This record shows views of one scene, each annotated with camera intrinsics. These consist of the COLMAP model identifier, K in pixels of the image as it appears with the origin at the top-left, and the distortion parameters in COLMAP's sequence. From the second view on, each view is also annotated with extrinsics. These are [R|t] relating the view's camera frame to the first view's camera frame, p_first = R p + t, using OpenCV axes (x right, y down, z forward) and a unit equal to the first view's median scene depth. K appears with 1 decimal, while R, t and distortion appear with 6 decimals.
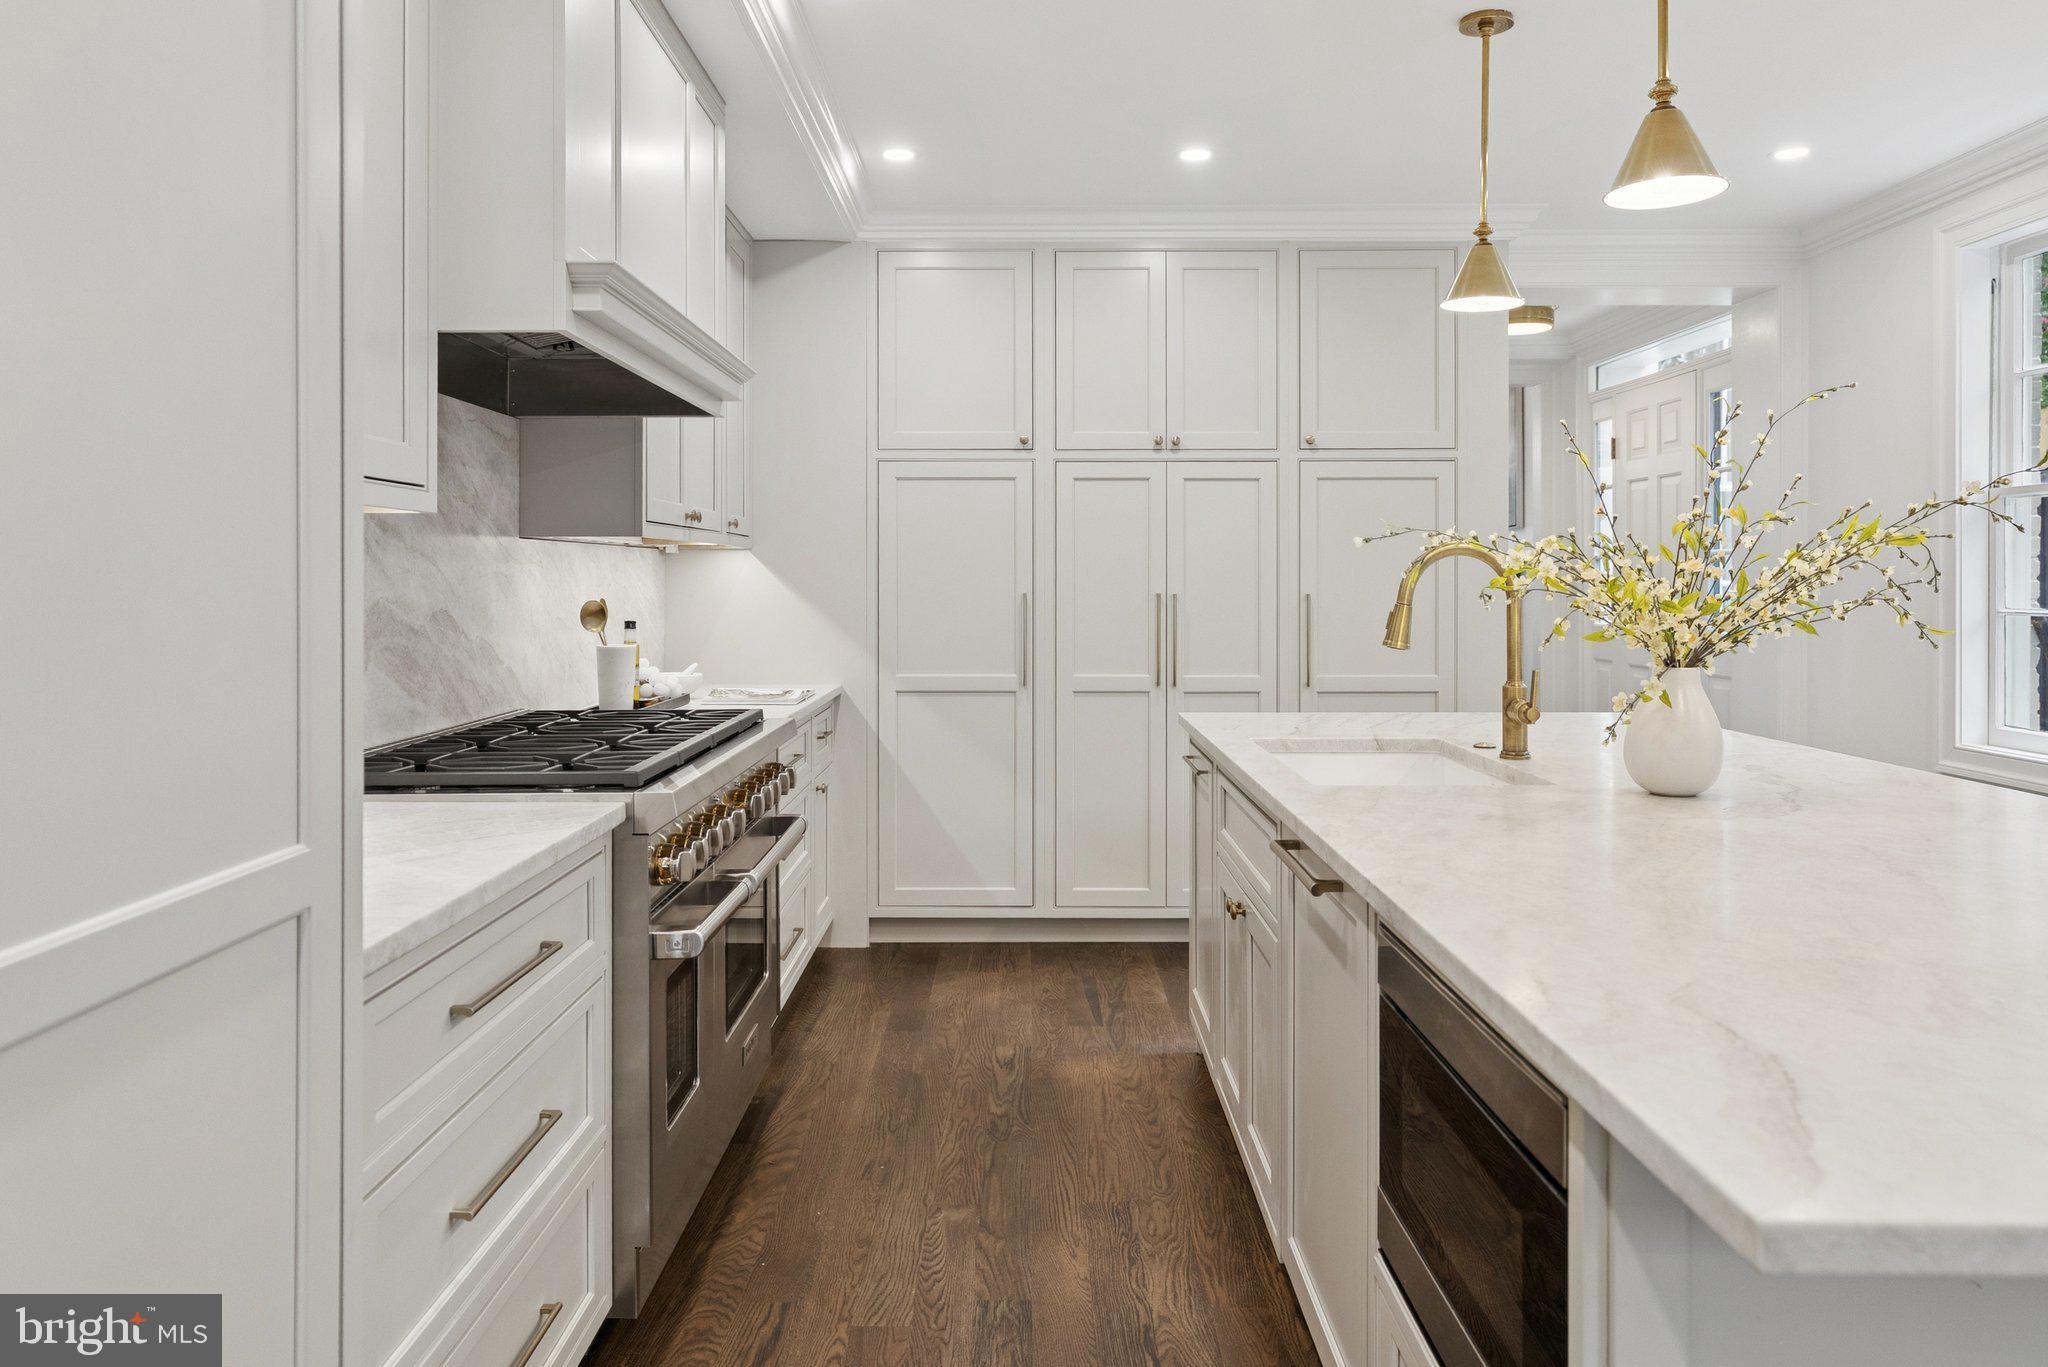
lens RADIAL K [[1428.4, 0, 1020.0], [0, 1428.4, 580.5], [0, 0, 1]] dist [0.004326, 0.000943]
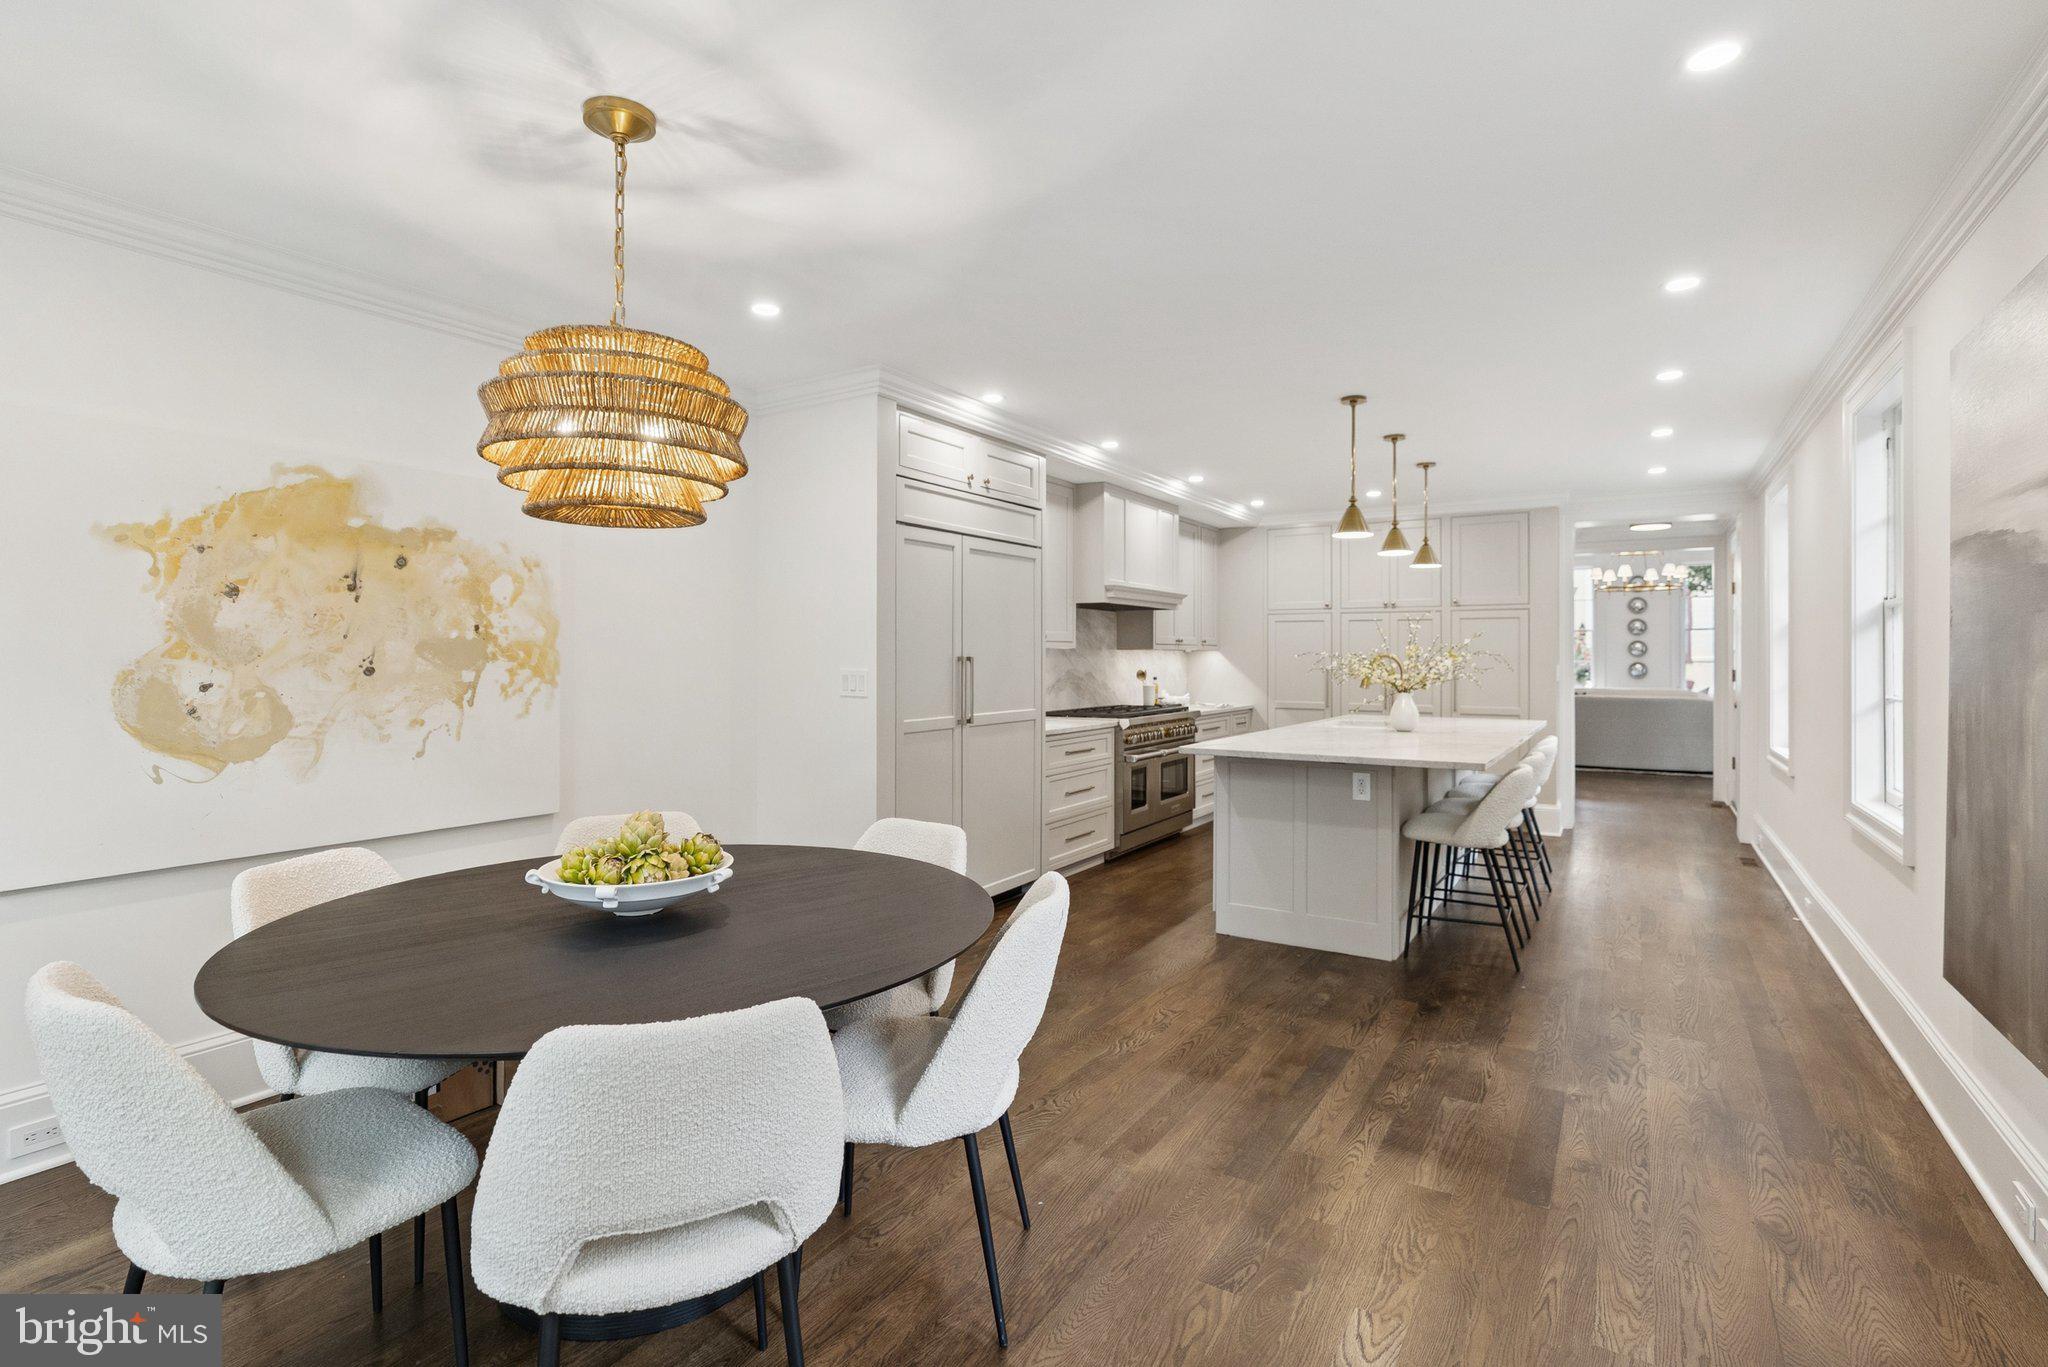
lens RADIAL K [[974.9, 0, 1018.2], [0, 974.9, 659.5], [0, 0, 1]] dist [-0.000940, 0.000260]
pose [[0.853449, 0.004110, -0.521160, 0.555707], [-0.002412, 0.999989, 0.003936, -0.015653], [0.521170, -0.002103, 0.853450, -0.899898]]
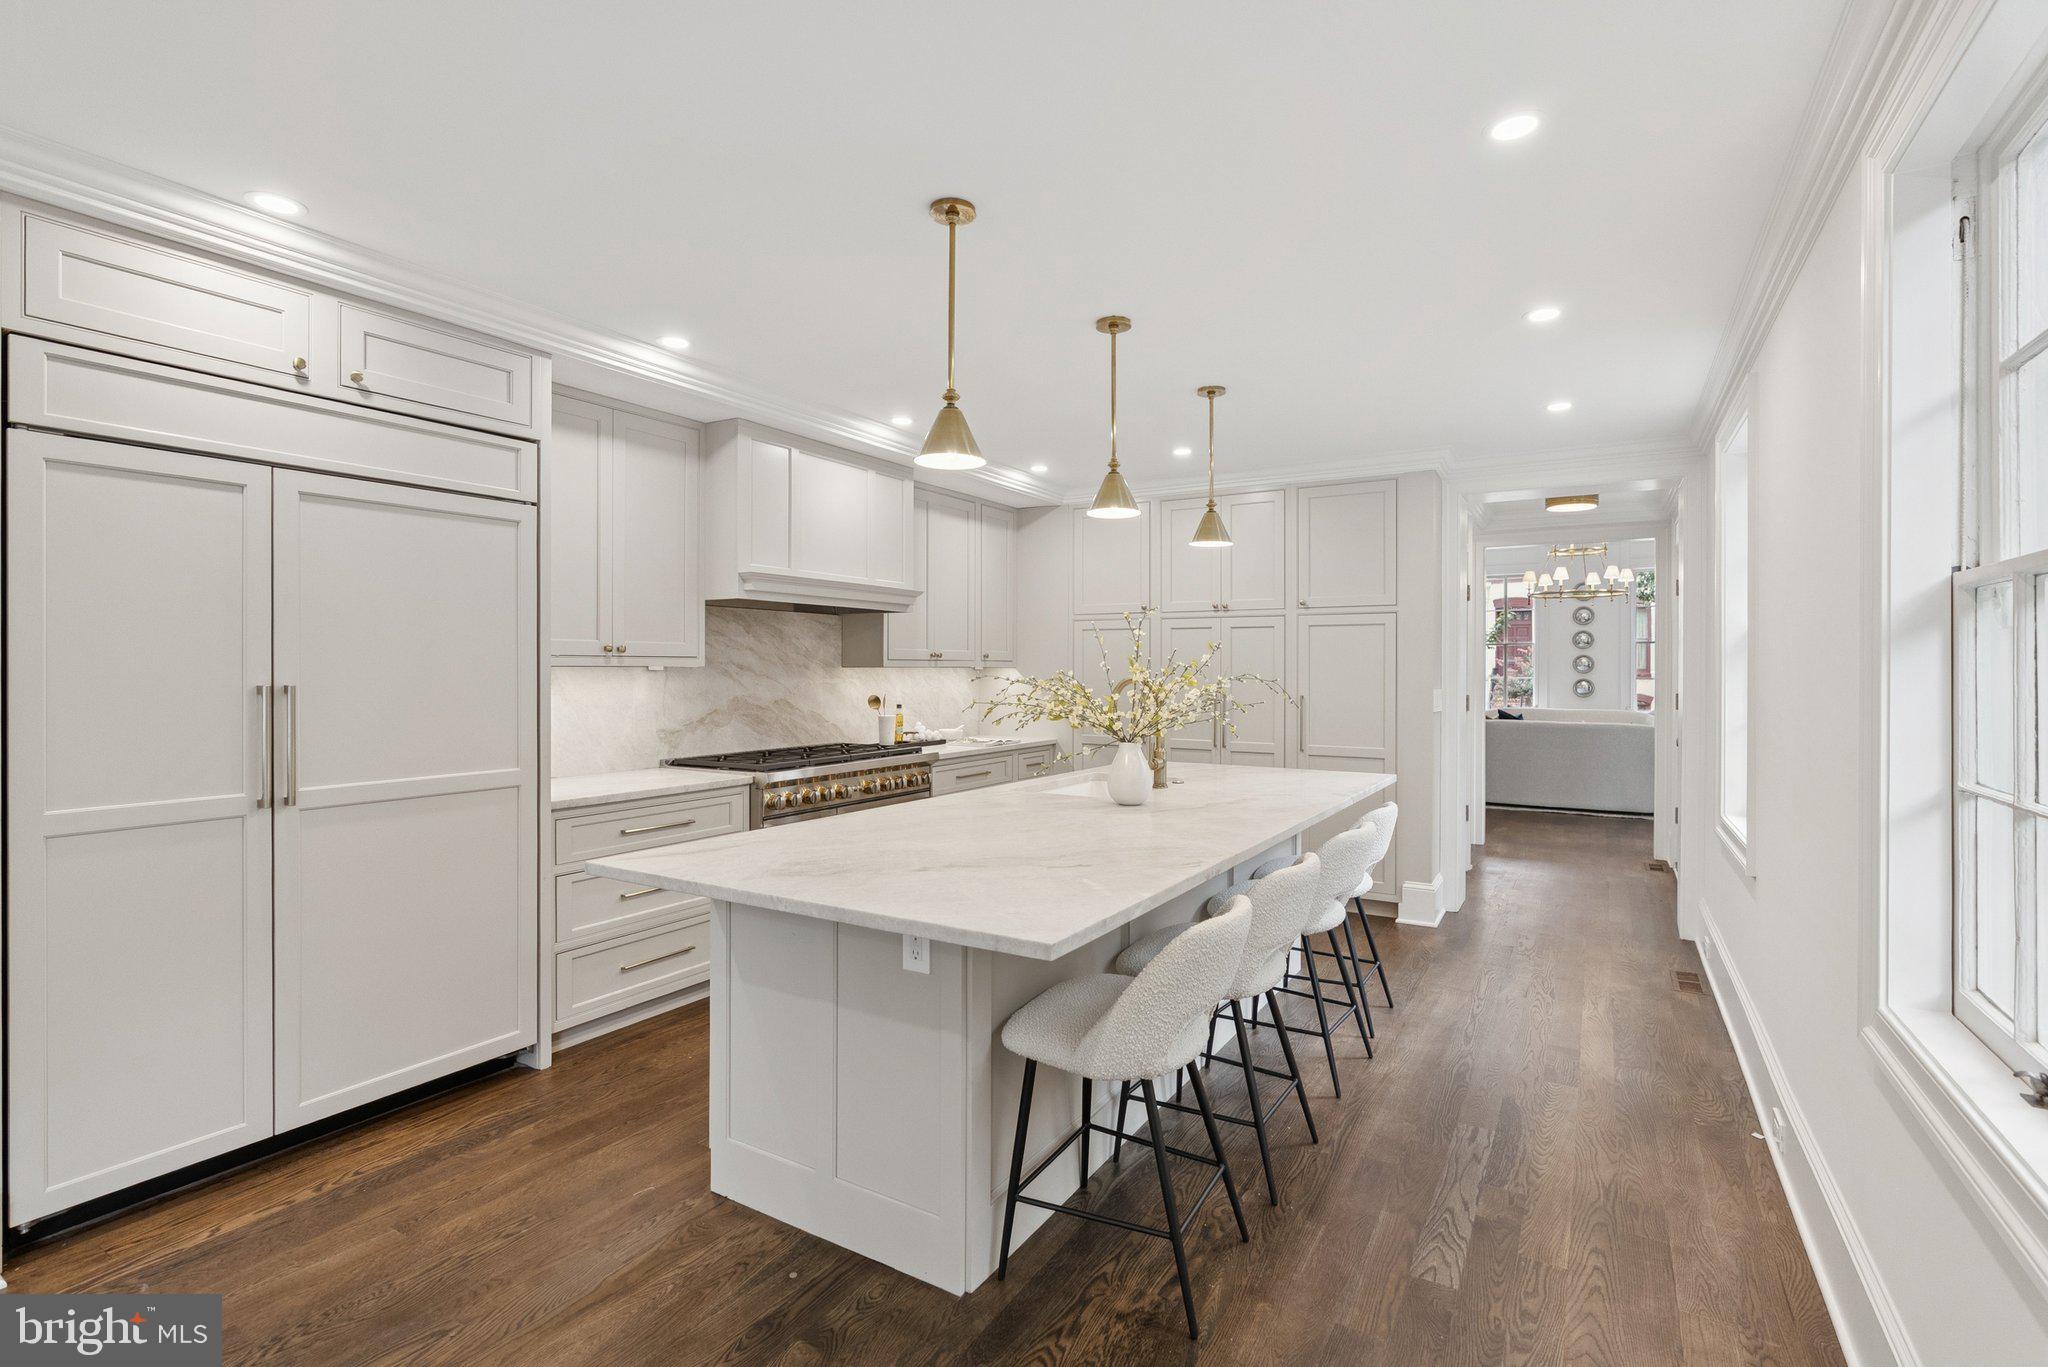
lens RADIAL K [[959.2, 0, 1012.7], [0, 959.2, 676.6], [0, 0, 1]] dist [-0.006624, 0.000028]
pose [[0.859924, 0.007863, -0.510362, 0.644020], [-0.003835, 0.999953, 0.008944, -0.028728], [0.510408, -0.005734, 0.859913, -0.172959]]
